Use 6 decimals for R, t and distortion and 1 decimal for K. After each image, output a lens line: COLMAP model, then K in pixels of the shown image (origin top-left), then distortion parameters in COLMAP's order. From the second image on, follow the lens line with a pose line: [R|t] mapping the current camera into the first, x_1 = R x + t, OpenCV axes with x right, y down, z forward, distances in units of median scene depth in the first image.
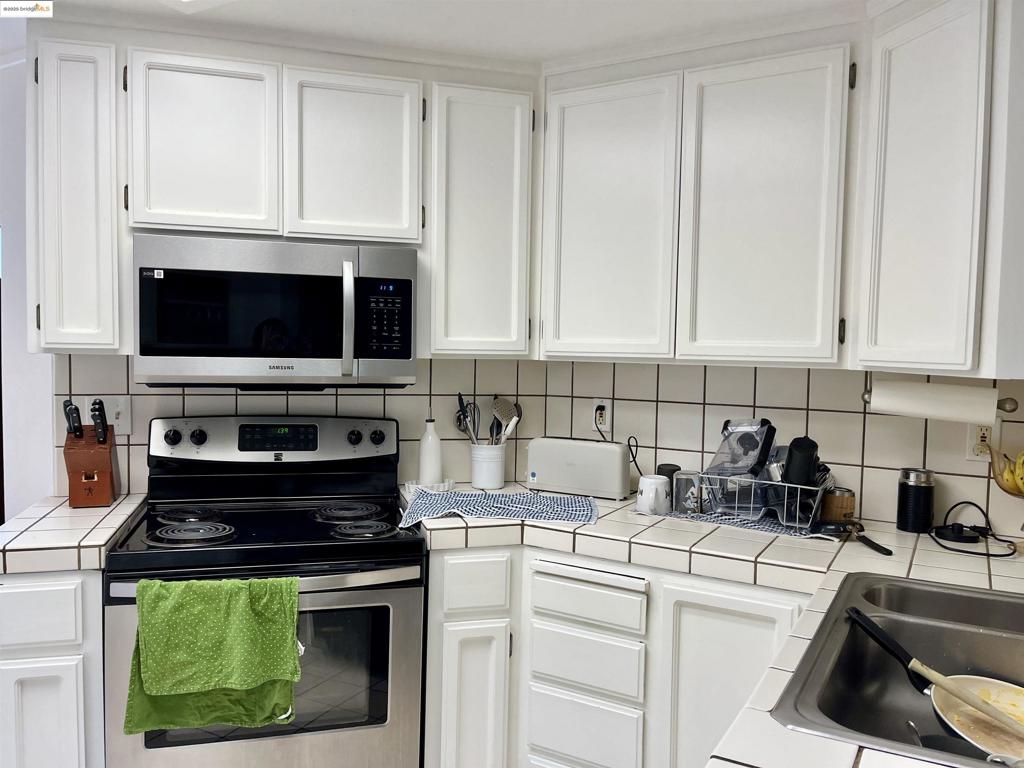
lens RADIAL K [[765.7, 0, 512.0], [0, 765.7, 384.0], [0, 0, 1]] dist [0.005263, -0.000109]
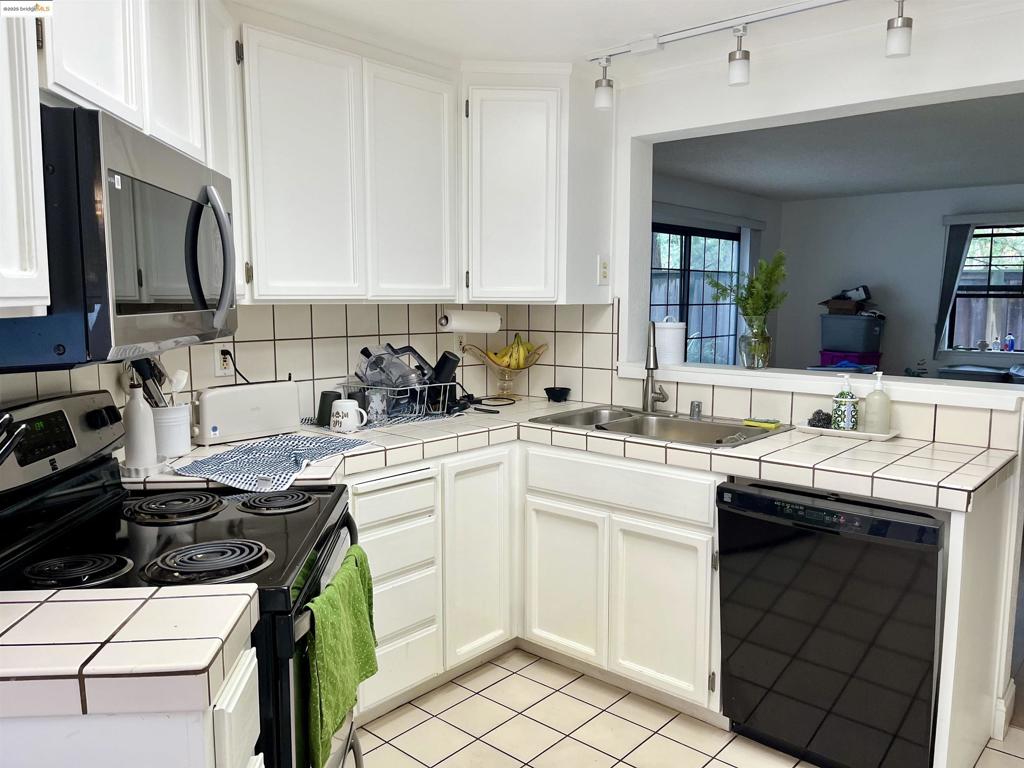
lens RADIAL K [[765.7, 0, 512.0], [0, 765.7, 384.0], [0, 0, 1]] dist [0.005263, -0.000109]
pose [[0.174933, -0.133478, 0.975491, -0.939458], [0.044551, 0.990826, 0.127587, -0.044934], [-0.983572, 0.021139, 0.179275, 0.546544]]
